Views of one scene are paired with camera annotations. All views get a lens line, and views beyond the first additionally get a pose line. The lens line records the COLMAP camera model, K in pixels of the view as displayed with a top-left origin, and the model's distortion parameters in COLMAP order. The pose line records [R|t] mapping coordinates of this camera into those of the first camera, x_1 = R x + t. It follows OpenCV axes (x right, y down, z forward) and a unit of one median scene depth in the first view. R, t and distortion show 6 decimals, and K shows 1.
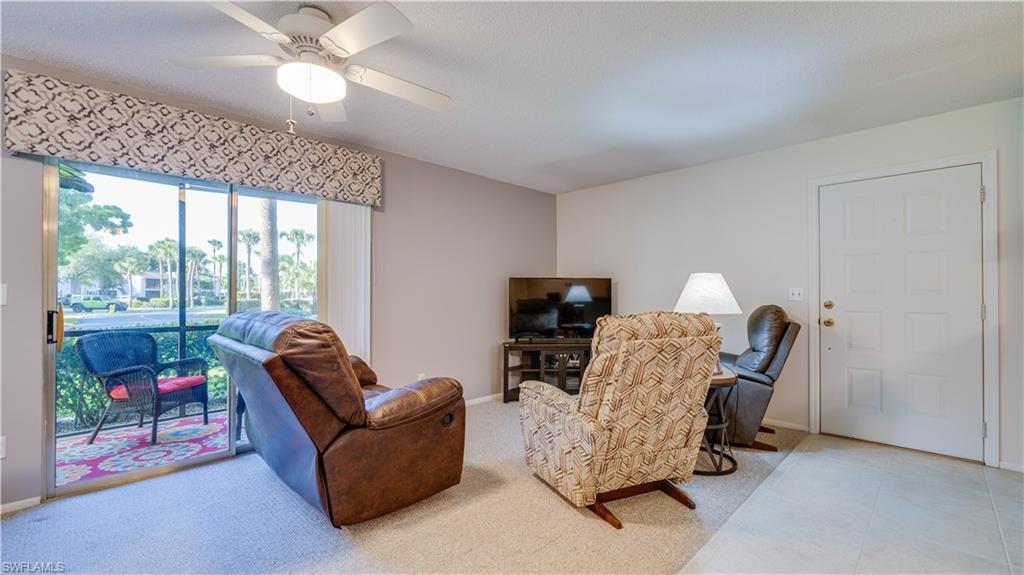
lens RADIAL K [[430.8, 0, 508.3], [0, 430.8, 294.4], [0, 0, 1]] dist [0.000773, -0.000196]
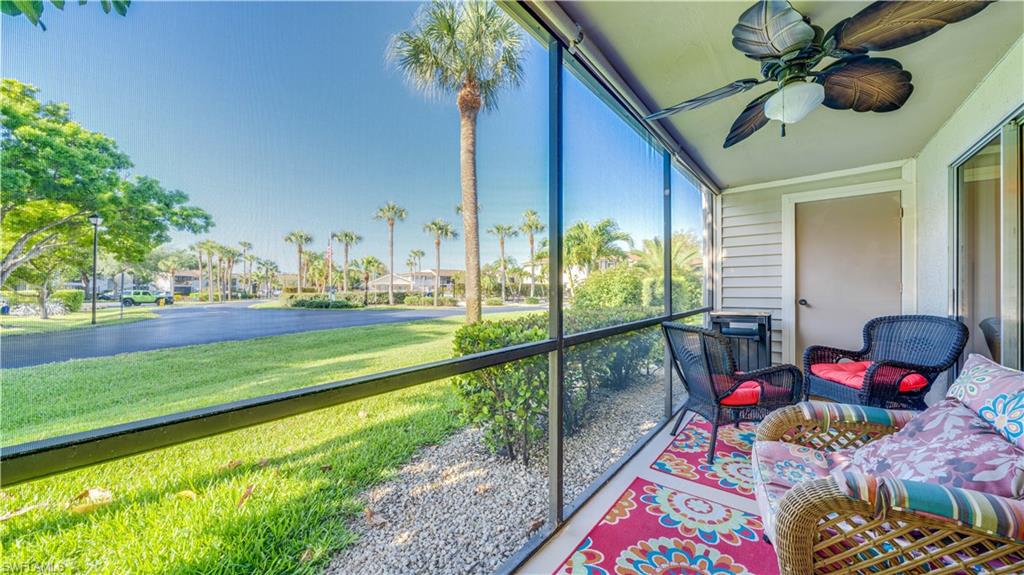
lens RADIAL K [[350.8, 0, 509.5], [0, 350.8, 288.9], [0, 0, 1]] dist [-0.002486, -0.000124]
pose [[0.996325, -0.003779, 0.085568, -1.336209], [0.003697, 0.999993, 0.001124, 0.004659], [-0.085571, -0.000804, 0.996332, 0.388753]]
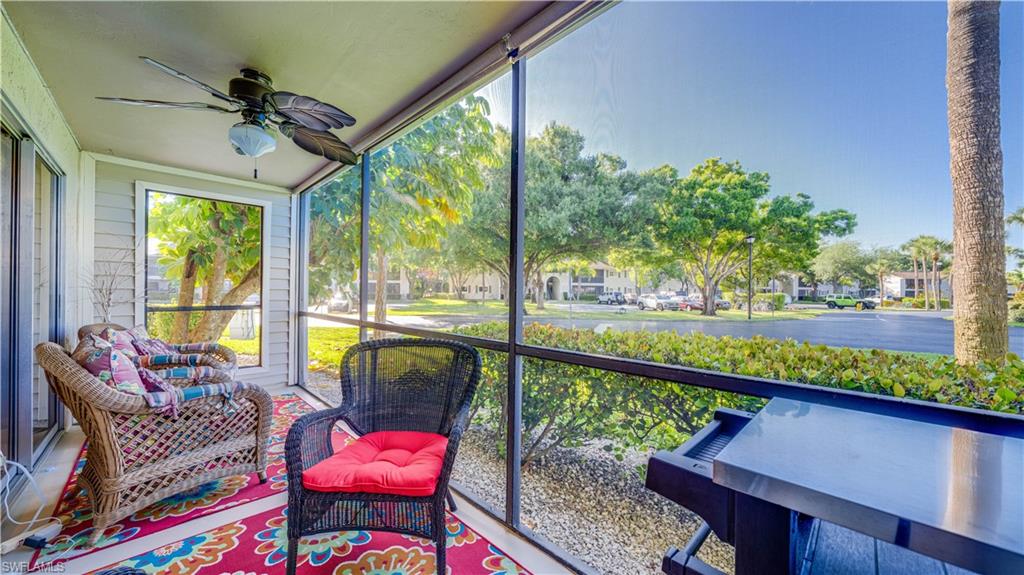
lens RADIAL K [[350.8, 0, 516.1], [0, 350.8, 291.1], [0, 0, 1]] dist [-0.002486, -0.000124]
pose [[0.019073, -0.003884, -0.999811, -0.446206], [-0.005885, 0.999975, -0.003996, 0.022433], [0.999801, 0.005960, 0.019049, 1.209158]]
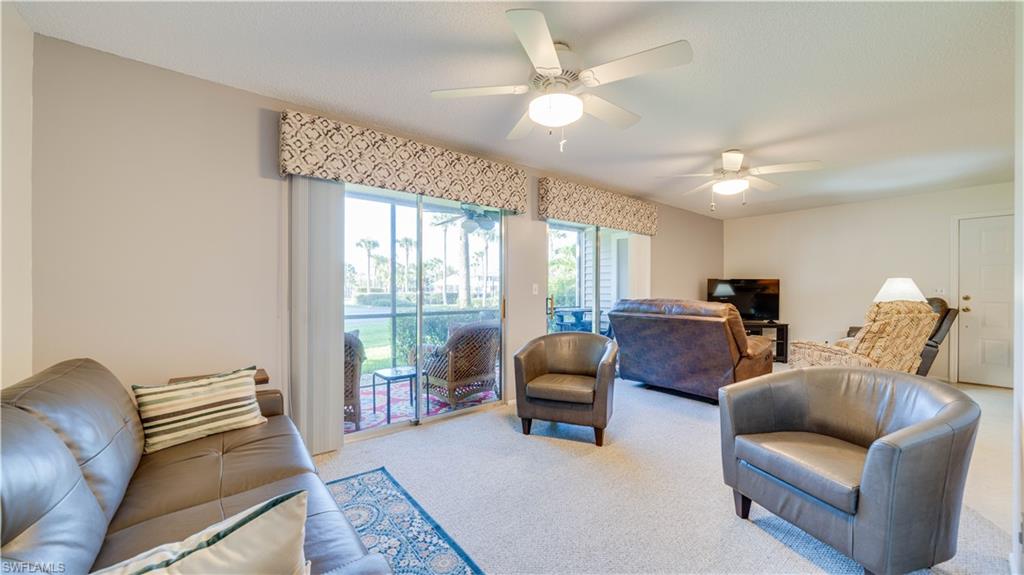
lens RADIAL K [[377.1, 0, 512.9], [0, 377.1, 292.3], [0, 0, 1]] dist [-0.001284, 0.000010]
pose [[0.995016, 0.003296, -0.099660, -0.735949], [-0.002680, 0.999976, 0.006312, -0.000221], [0.099679, -0.006014, 0.995002, -0.498039]]
